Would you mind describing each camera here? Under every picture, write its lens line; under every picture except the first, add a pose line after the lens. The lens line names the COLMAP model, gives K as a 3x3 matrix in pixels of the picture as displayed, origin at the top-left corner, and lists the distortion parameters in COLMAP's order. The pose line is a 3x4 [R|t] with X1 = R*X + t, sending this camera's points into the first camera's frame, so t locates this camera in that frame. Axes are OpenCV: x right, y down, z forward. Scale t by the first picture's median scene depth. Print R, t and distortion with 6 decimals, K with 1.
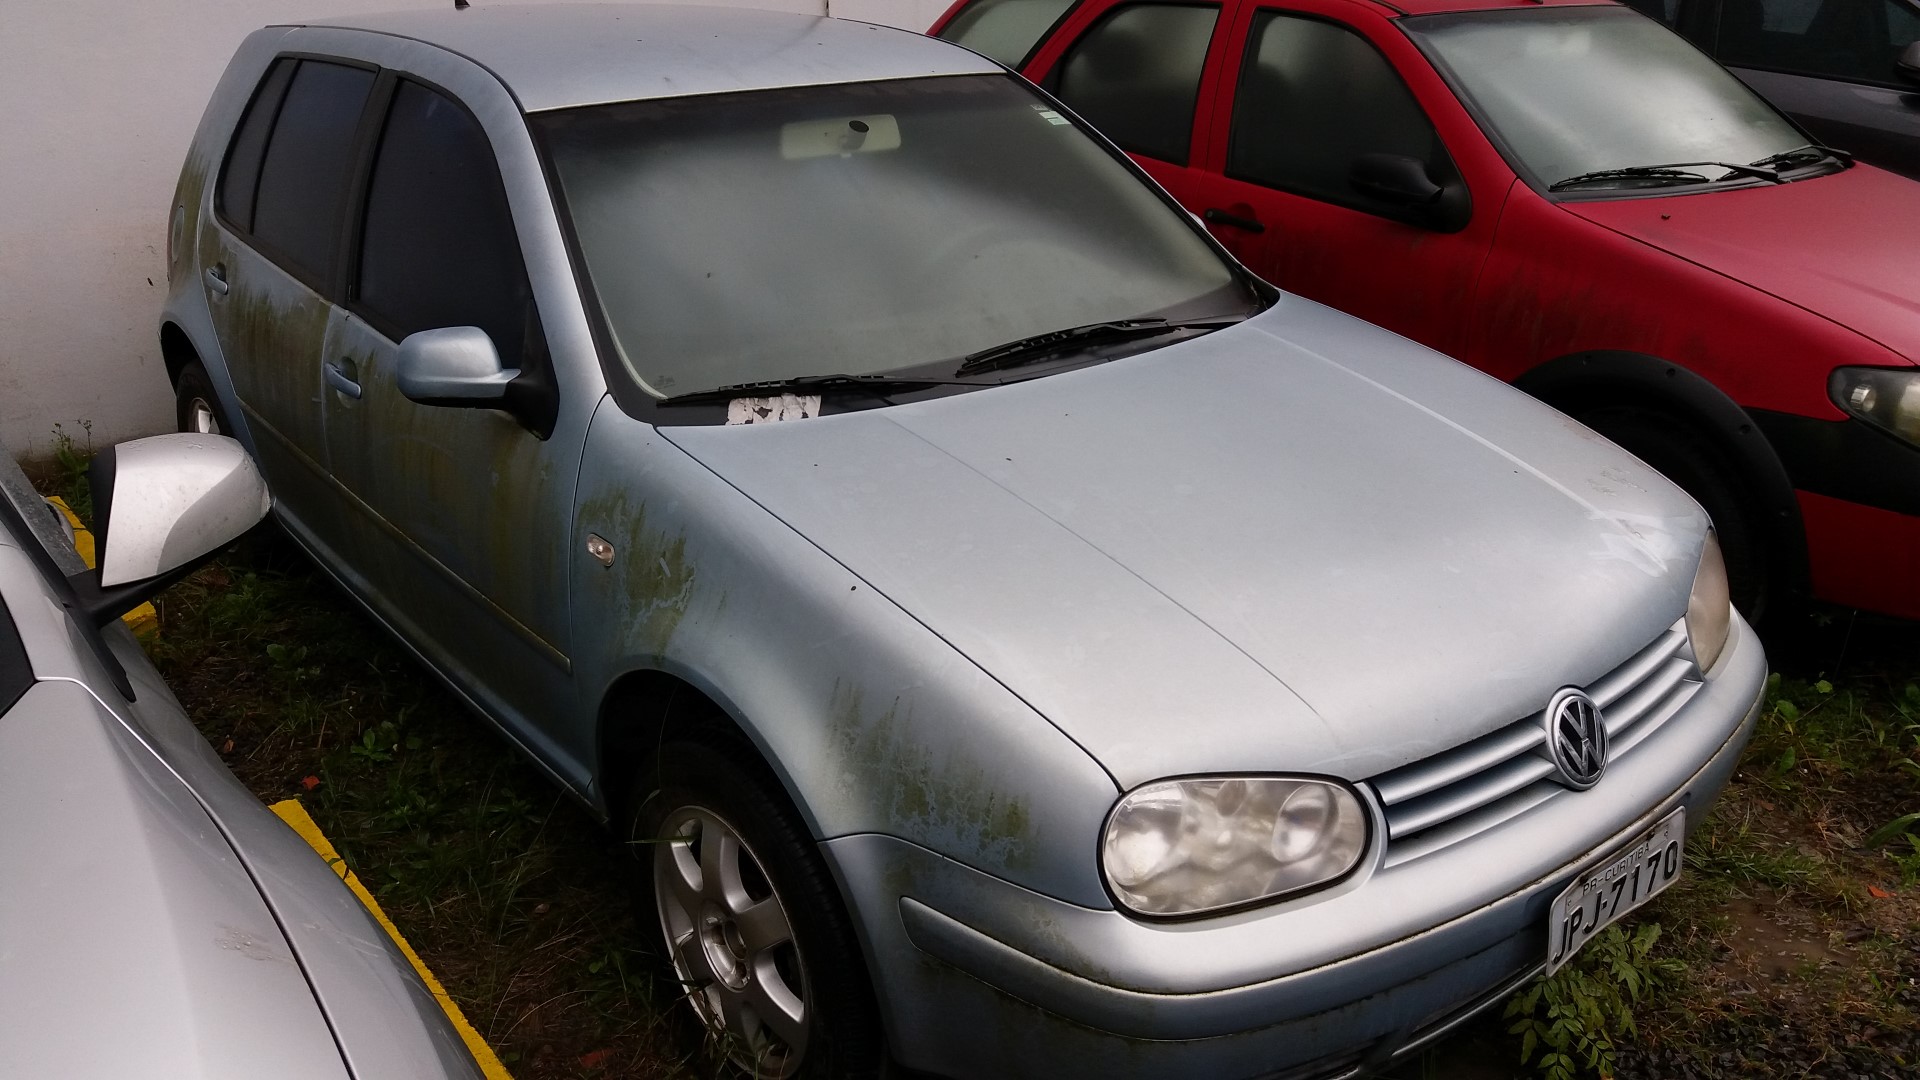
lens RADIAL K [[1563.3, 0, 956.6], [0, 1563.3, 534.1], [0, 0, 1]] dist [0.087243, -0.143443]
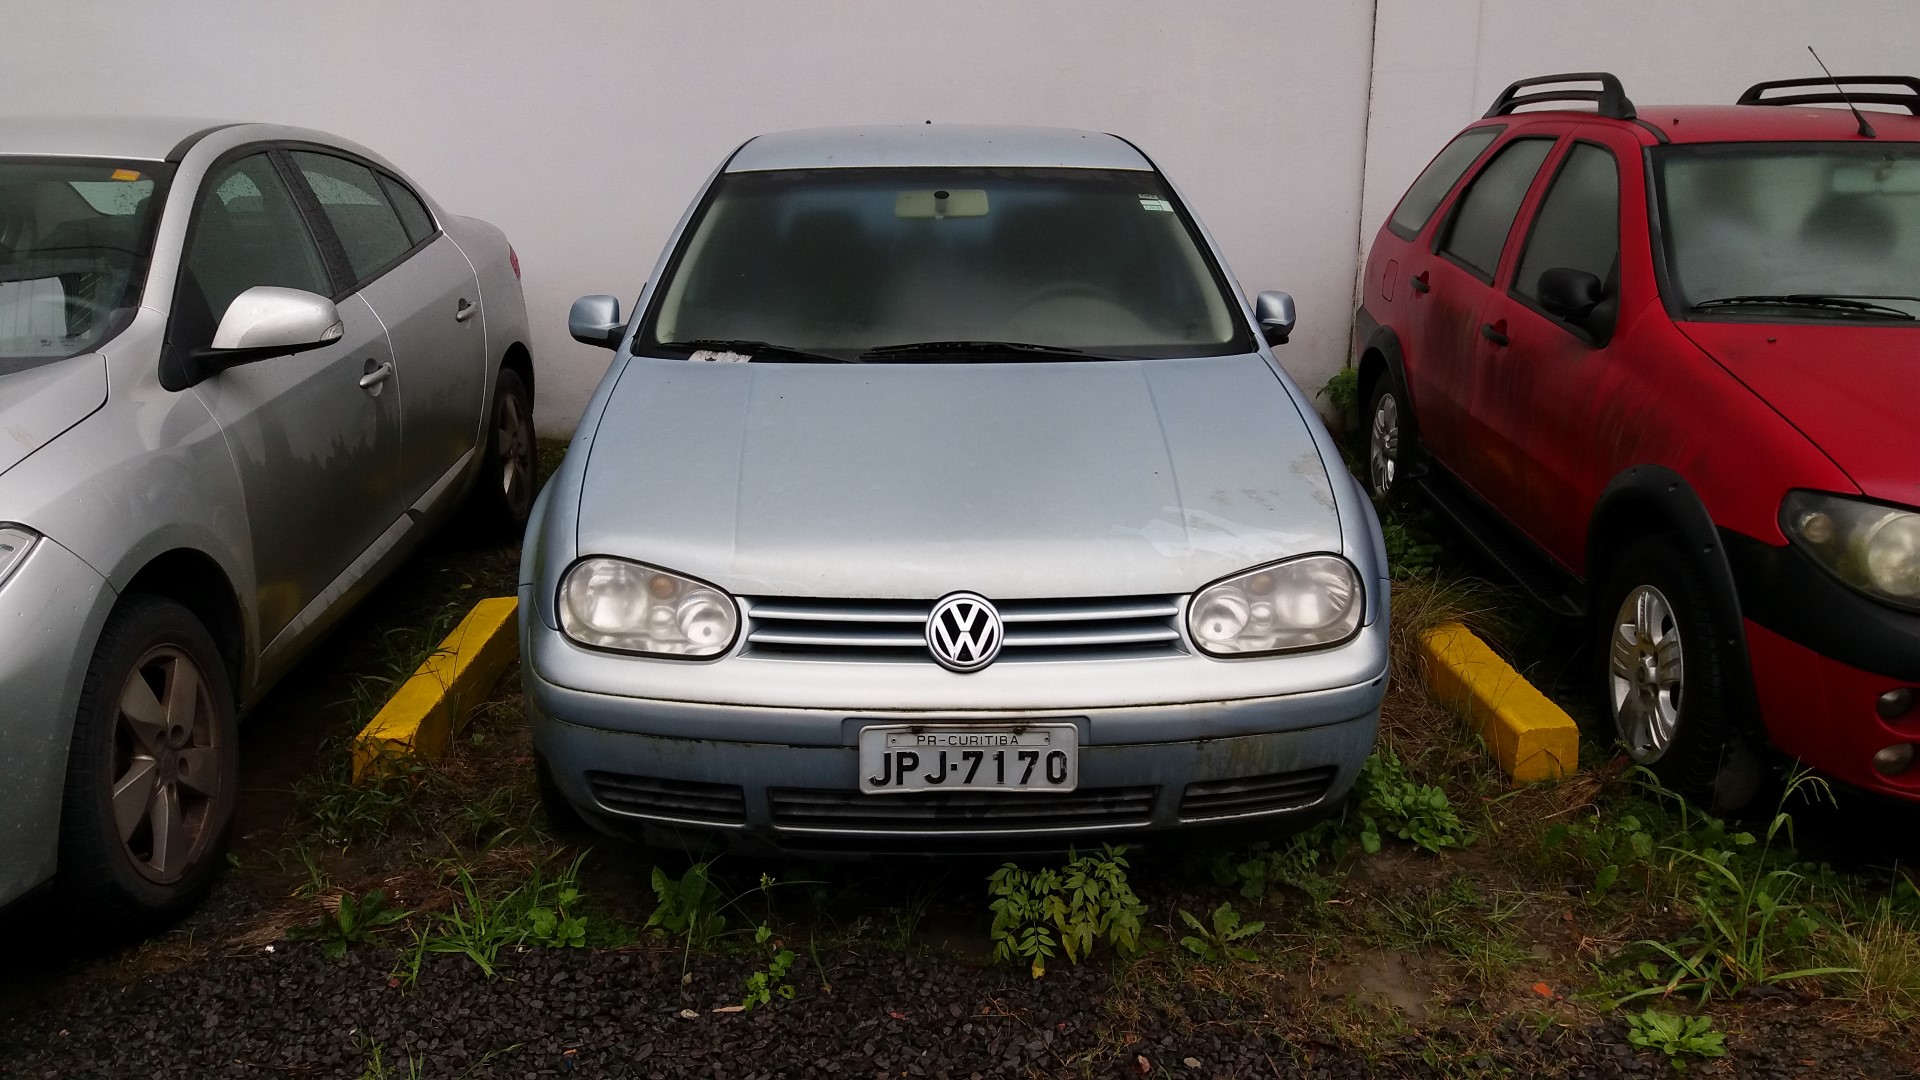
lens RADIAL K [[1621.3, 0, 971.9], [0, 1621.3, 522.3], [0, 0, 1]] dist [0.041897, -0.023878]
pose [[0.794532, 0.151637, -0.587984, 0.954347], [-0.224606, 0.973031, -0.052568, 0.091484], [0.564155, 0.173831, 0.807163, -0.054460]]
